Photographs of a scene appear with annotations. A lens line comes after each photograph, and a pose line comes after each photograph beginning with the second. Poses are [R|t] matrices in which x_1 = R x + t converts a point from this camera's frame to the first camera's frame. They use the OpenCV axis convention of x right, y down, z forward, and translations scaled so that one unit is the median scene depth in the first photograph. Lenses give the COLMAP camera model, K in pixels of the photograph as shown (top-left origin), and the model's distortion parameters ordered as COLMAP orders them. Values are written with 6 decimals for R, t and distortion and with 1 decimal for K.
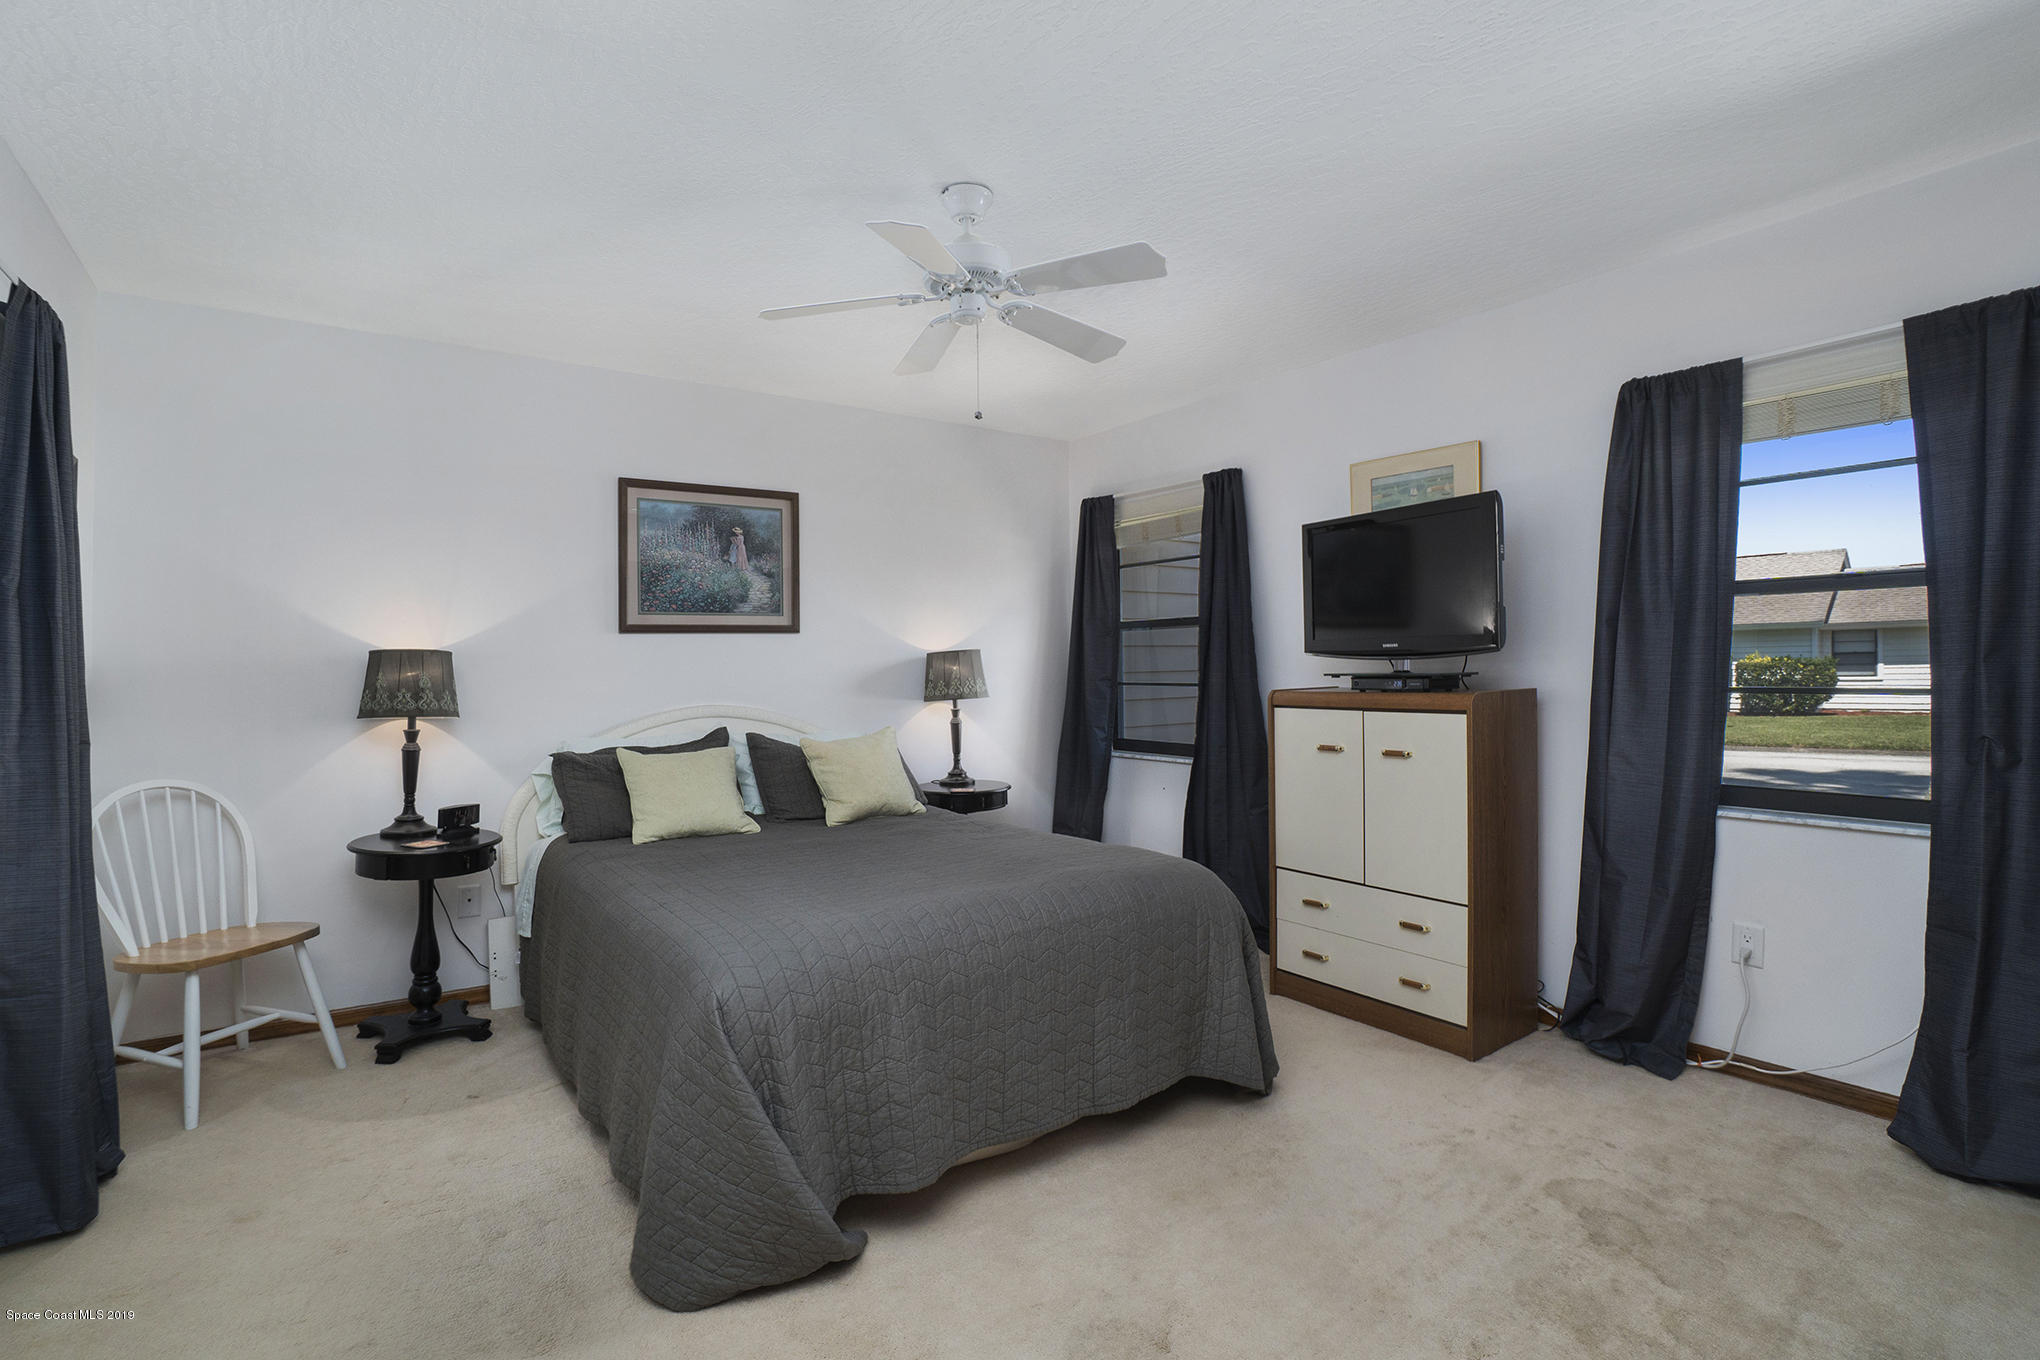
lens RADIAL K [[932.3, 0, 986.7], [0, 932.3, 679.5], [0, 0, 1]] dist [-0.080033, 0.024170]
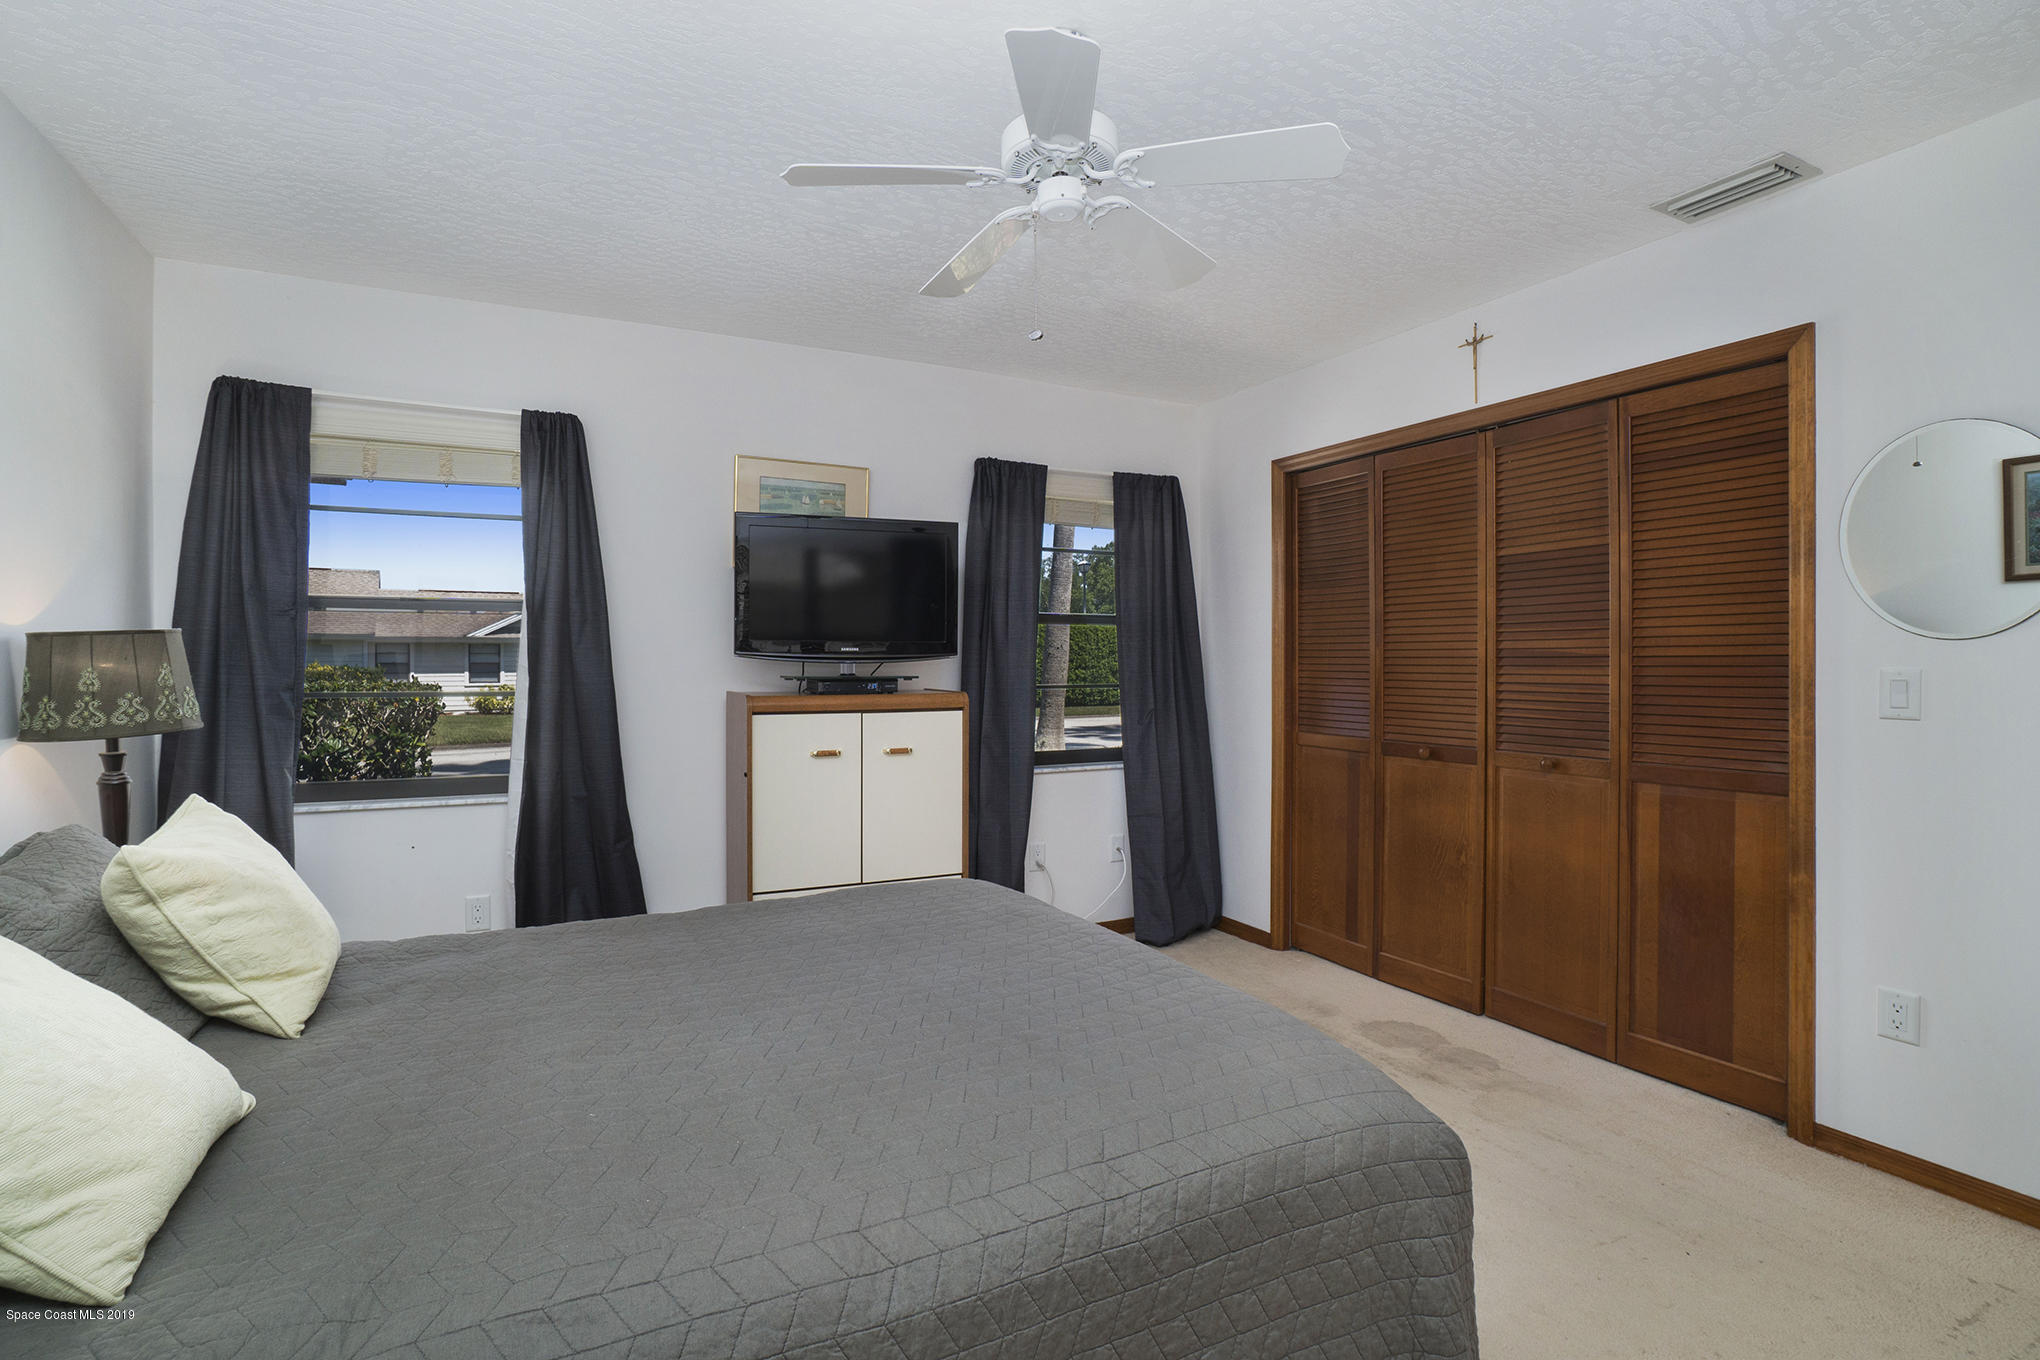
lens RADIAL K [[900.5, 0, 899.9], [0, 900.5, 678.8], [0, 0, 1]] dist [-0.016279, -0.000039]
pose [[0.193650, 0.000763, 0.981070, -0.507751], [0.008966, 0.999957, -0.002547, -0.000092], [-0.981030, 0.009290, 0.193635, 0.701082]]
